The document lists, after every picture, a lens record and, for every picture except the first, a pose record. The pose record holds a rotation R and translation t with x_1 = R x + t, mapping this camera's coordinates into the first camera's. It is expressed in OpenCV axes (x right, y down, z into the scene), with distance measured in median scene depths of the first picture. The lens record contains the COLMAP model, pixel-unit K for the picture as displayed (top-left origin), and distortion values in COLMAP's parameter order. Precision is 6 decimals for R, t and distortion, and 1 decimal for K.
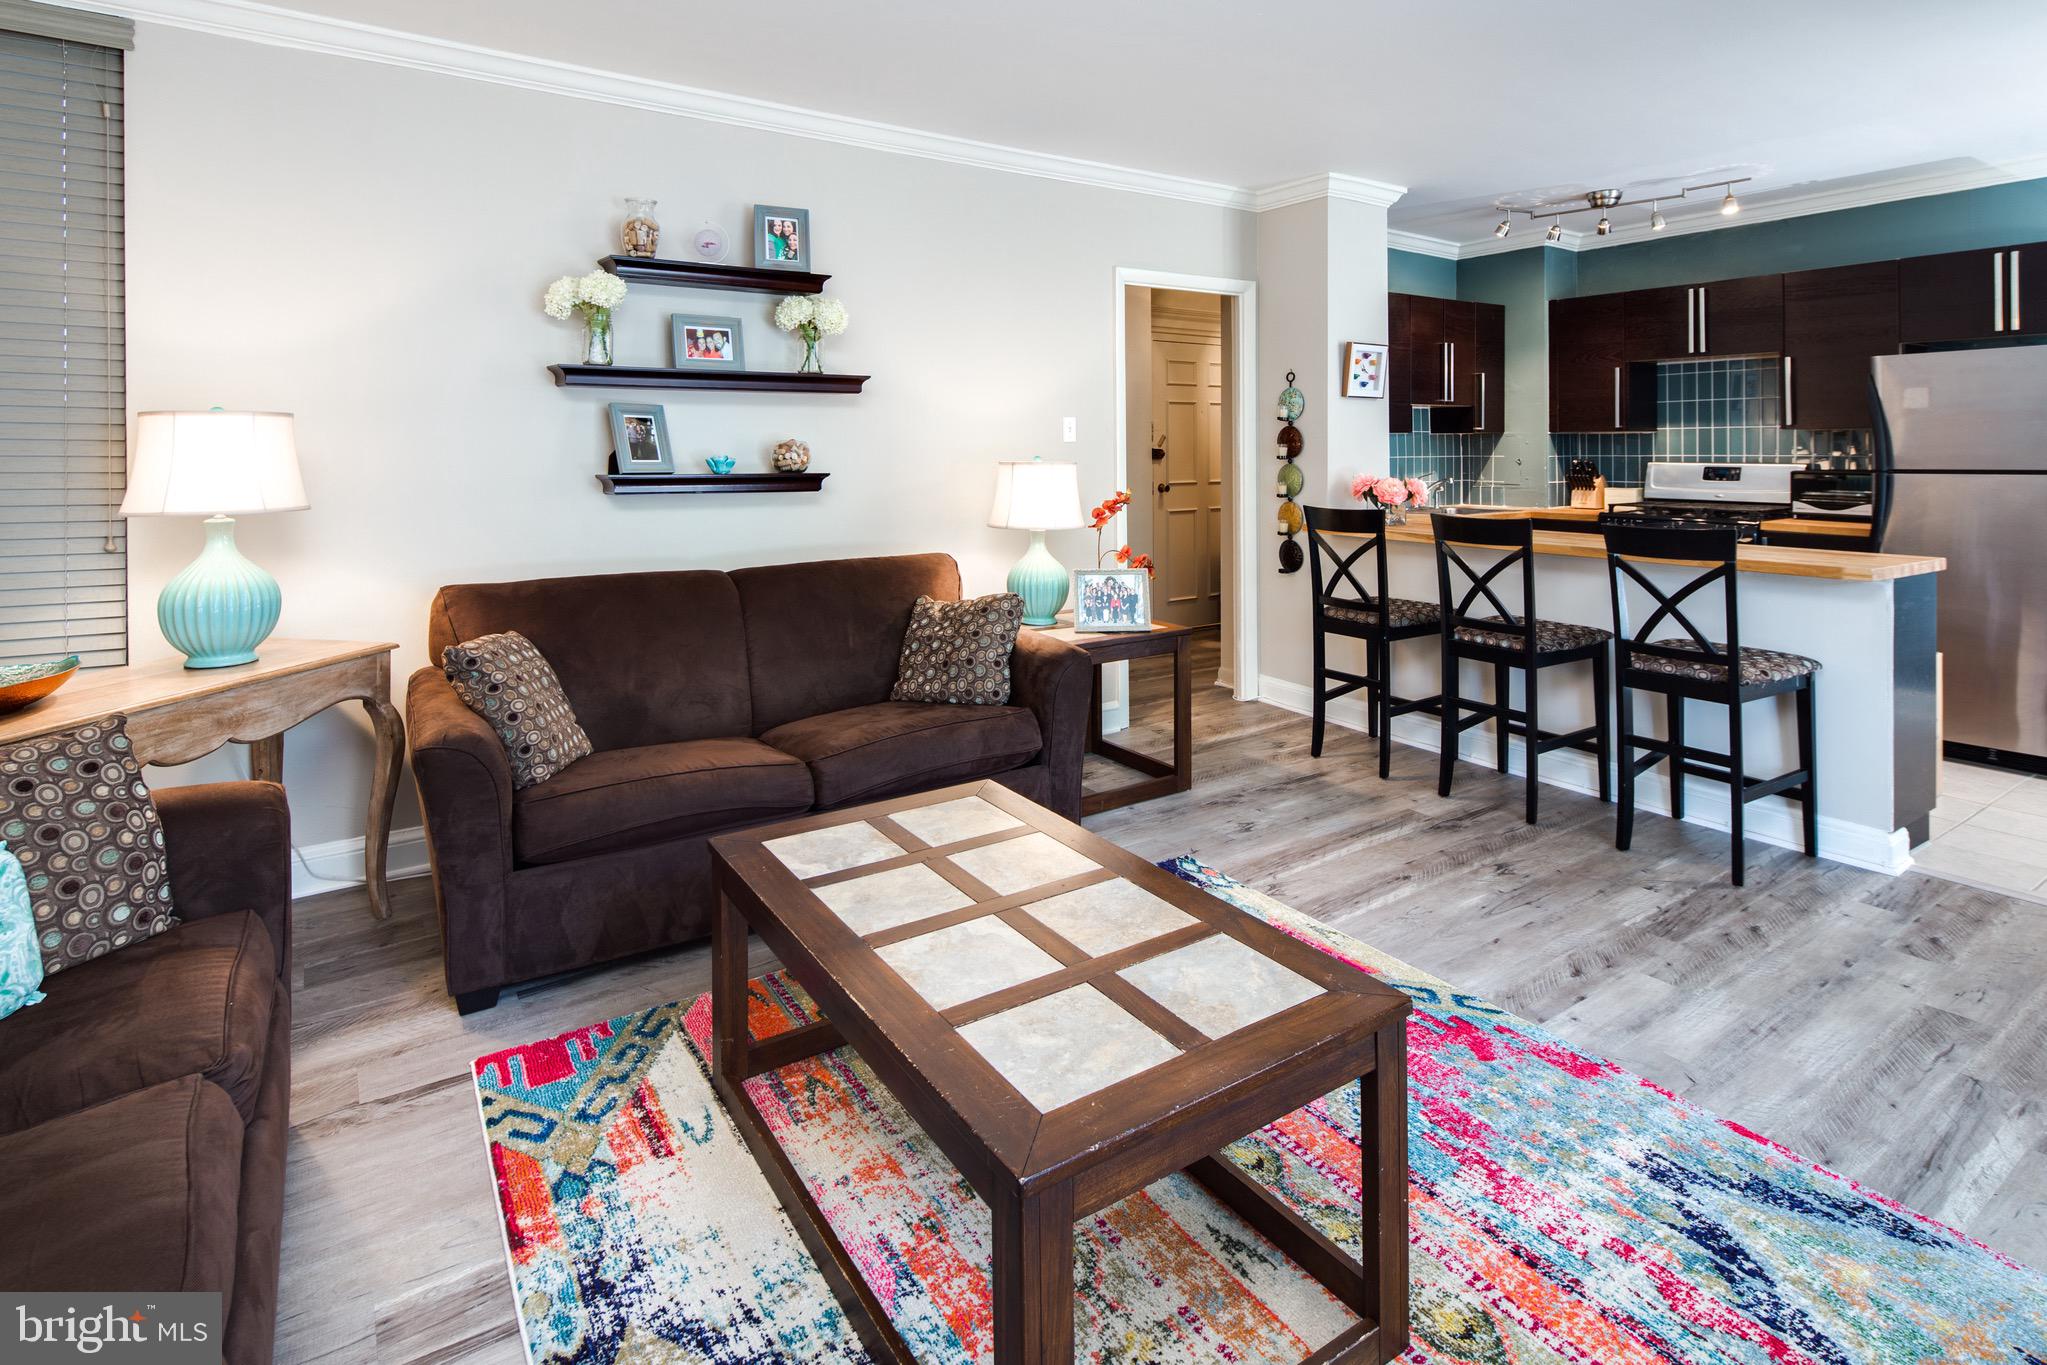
lens RADIAL K [[1055.8, 0, 1051.6], [0, 1055.8, 448.3], [0, 0, 1]] dist [0.002282, -0.000769]
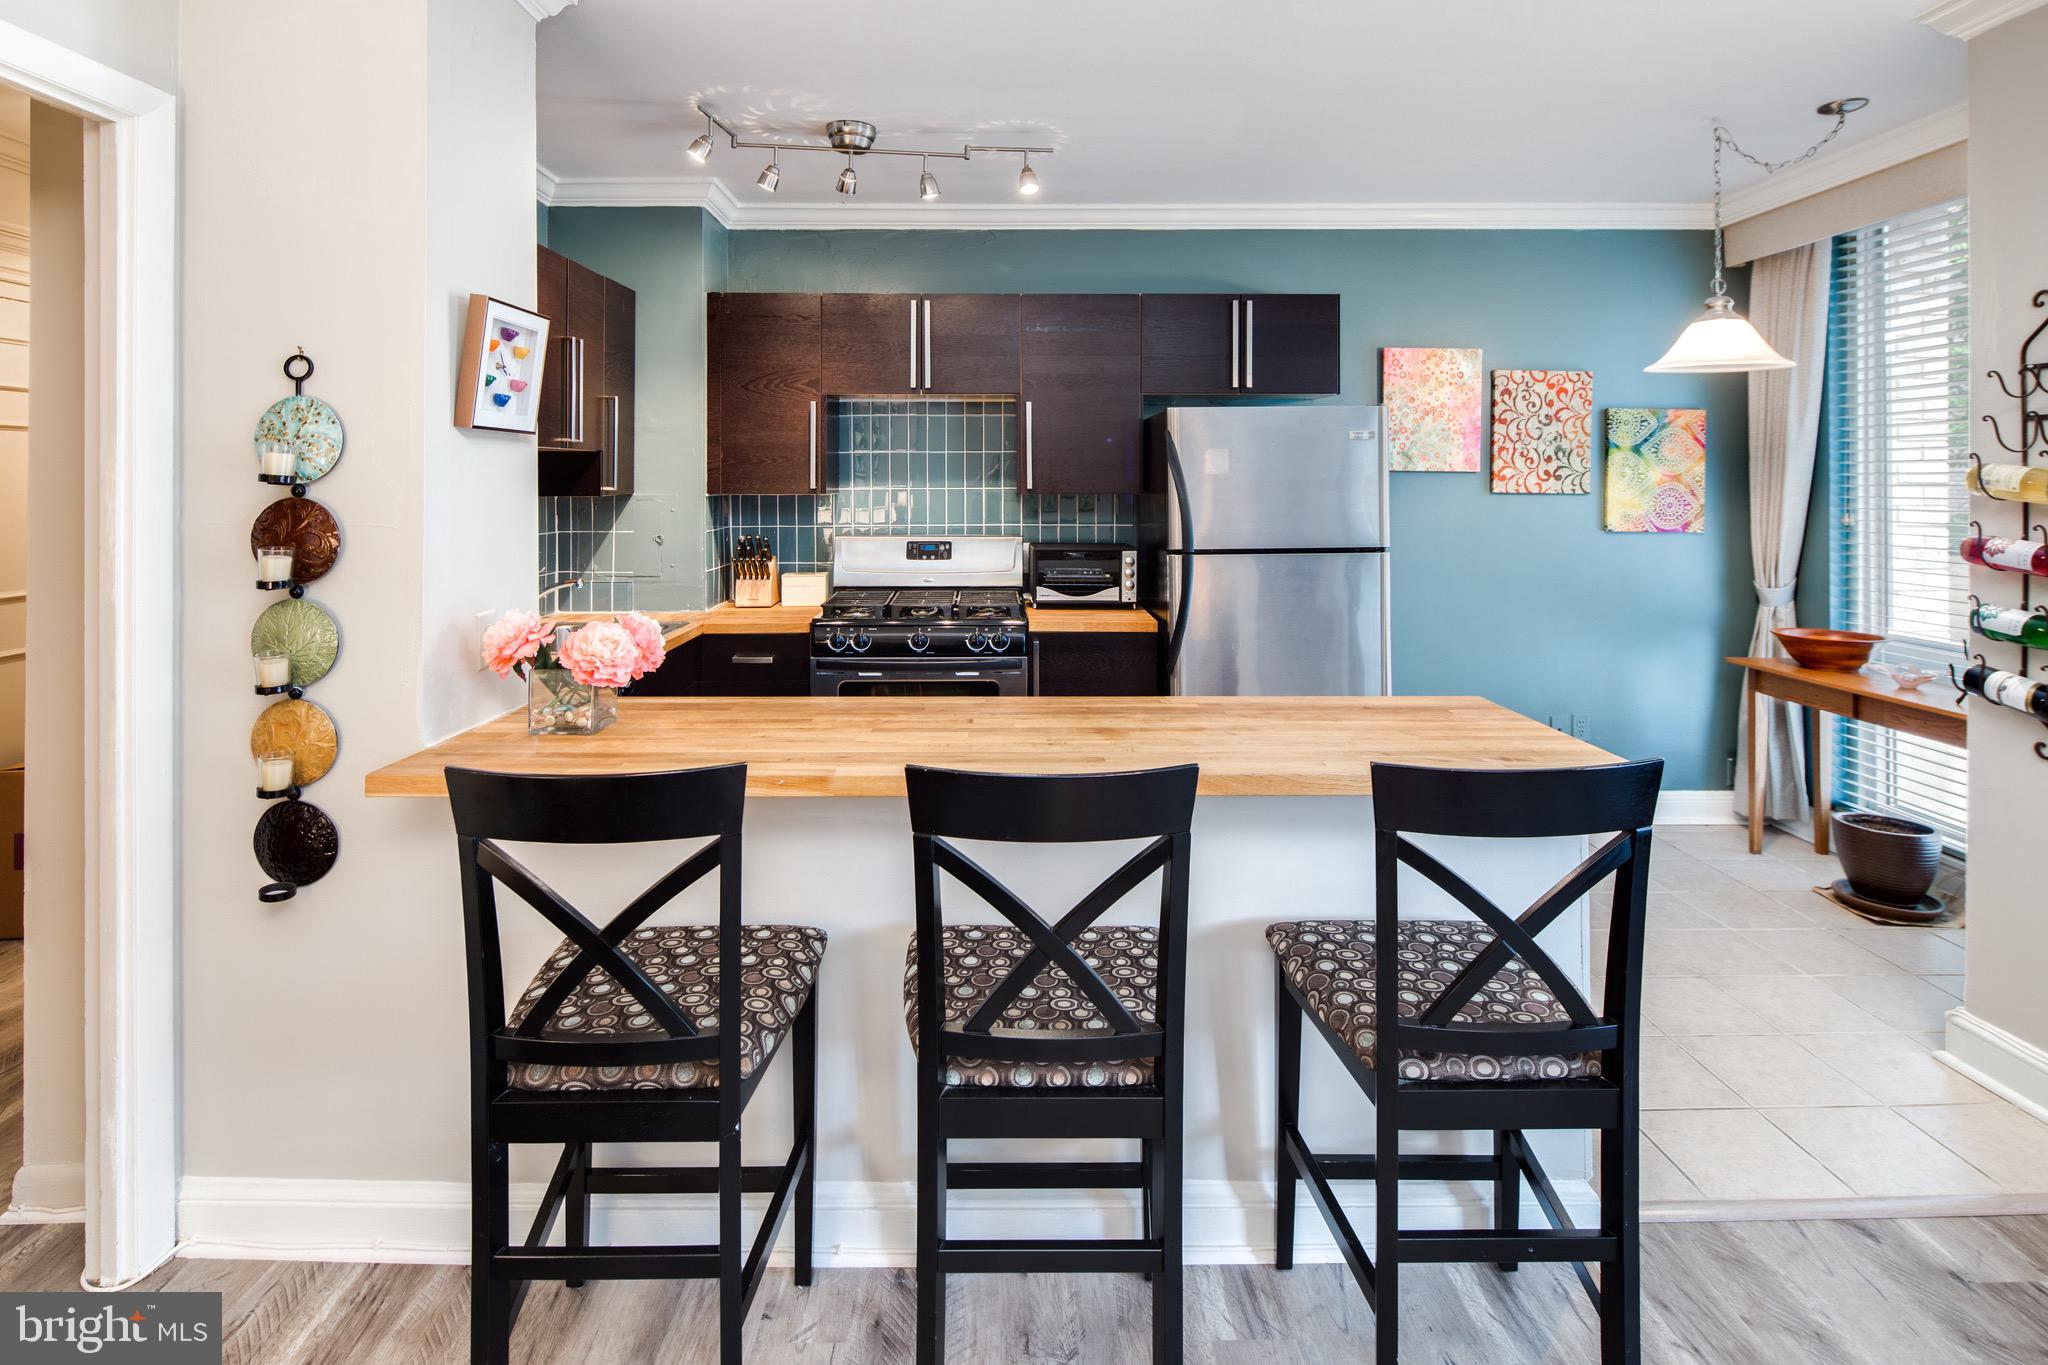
lens RADIAL K [[1018.6, 0, 1016.8], [0, 1018.6, 475.2], [0, 0, 1]] dist [0.005420, 0.000122]
pose [[0.562195, 0.005667, 0.826985, 0.070230], [-0.000363, 0.999978, -0.006605, -0.027355], [-0.827005, 0.003413, 0.562184, 0.591652]]
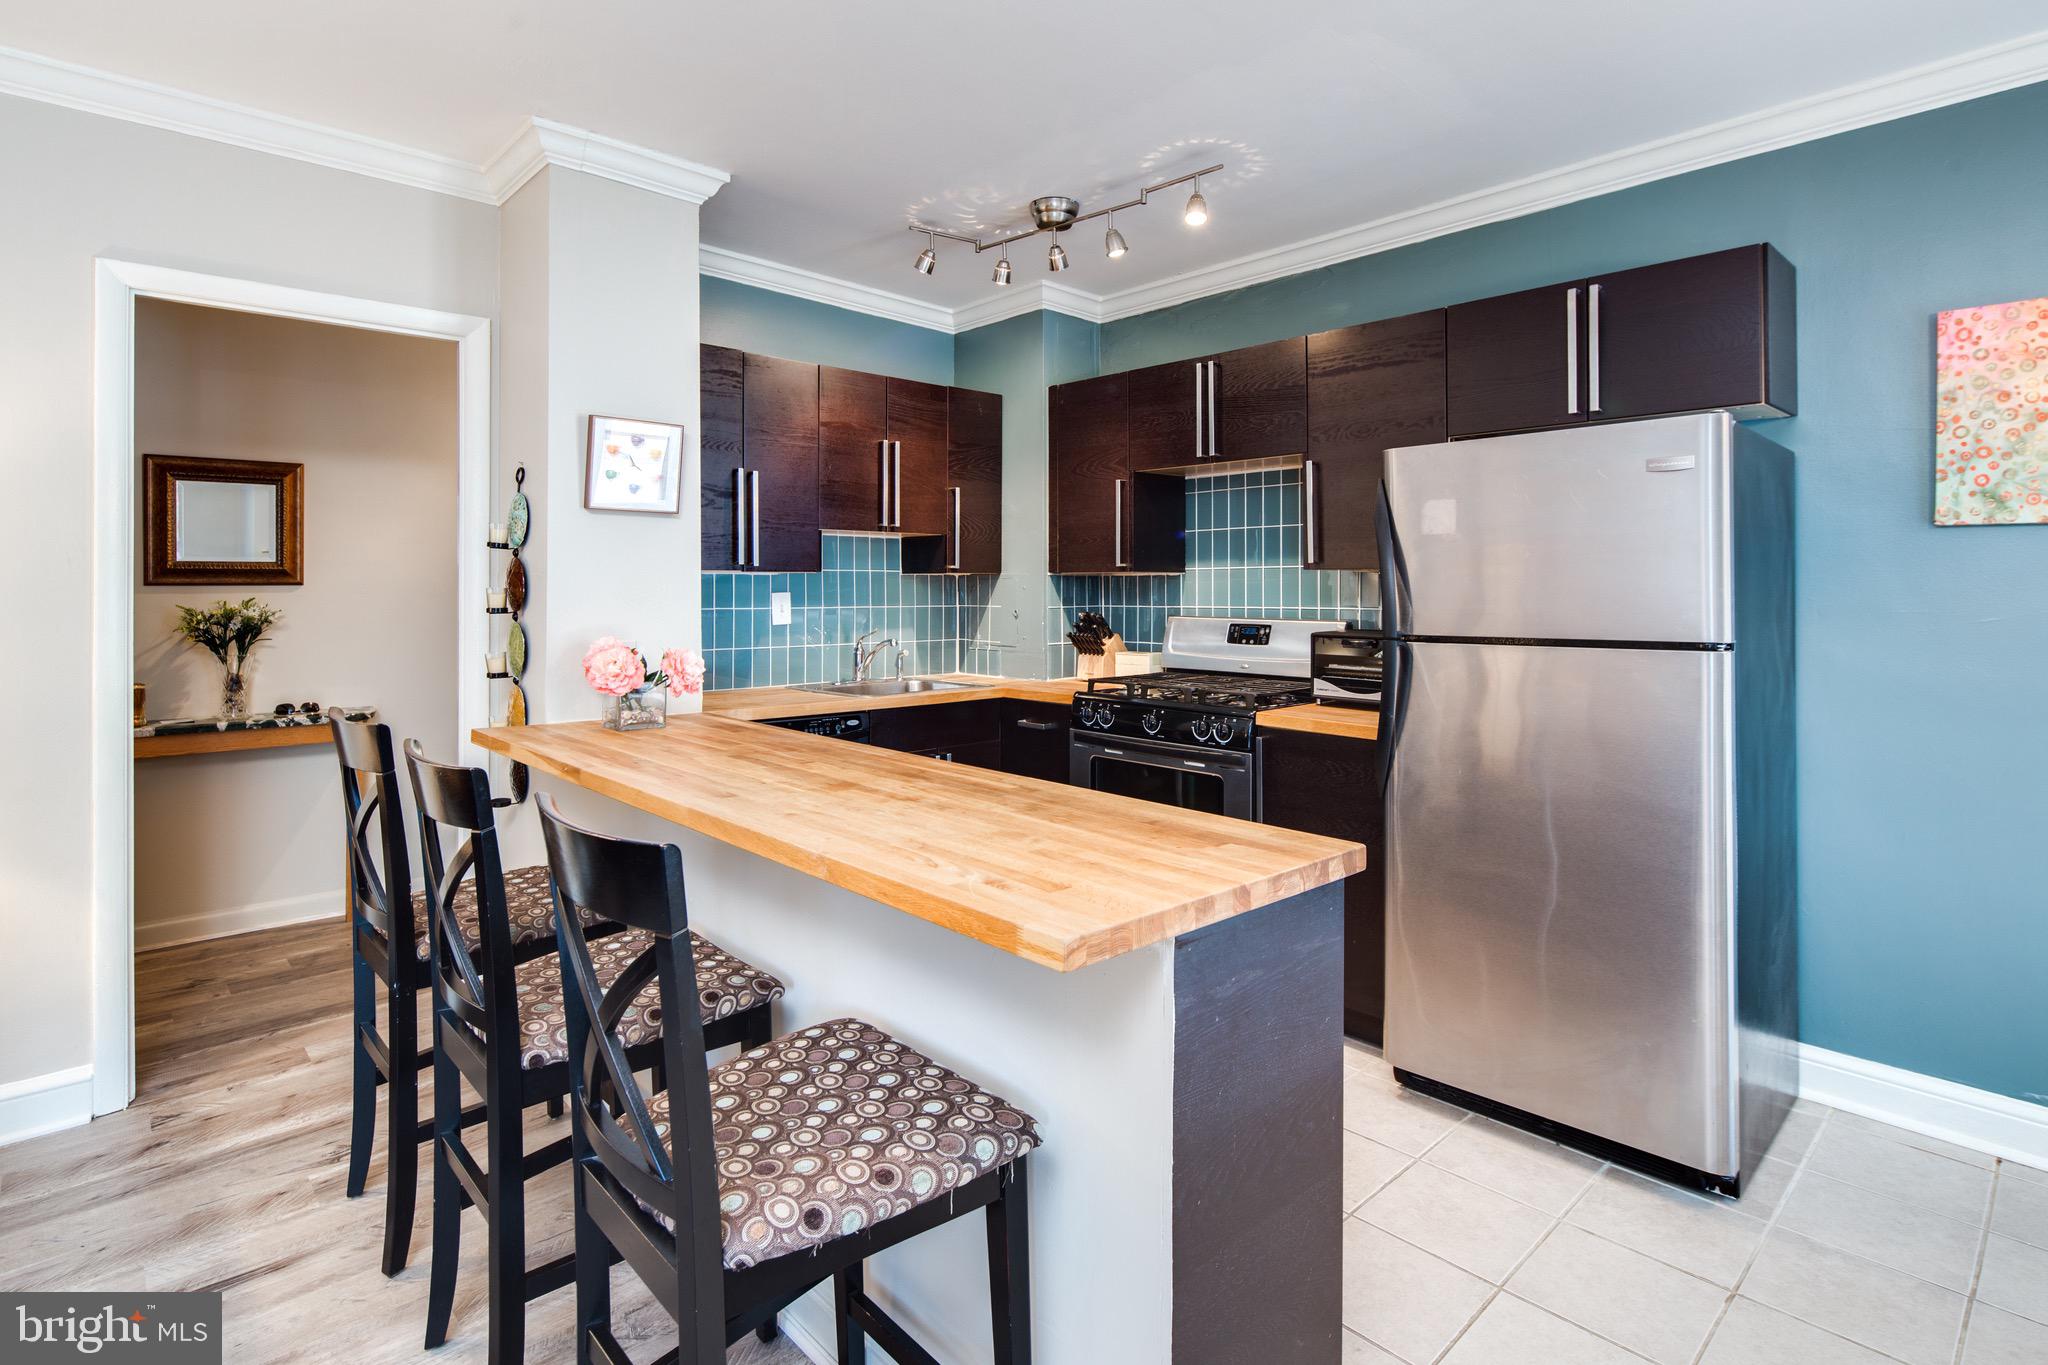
lens RADIAL K [[1021.6, 0, 1015.8], [0, 1021.6, 582.8], [0, 0, 1]] dist [0.001235, 0.000003]
pose [[0.990379, 0.006012, 0.138247, 0.429675], [-0.005107, 0.999963, -0.006906, -0.004341], [-0.138284, 0.006133, 0.990374, 0.395567]]
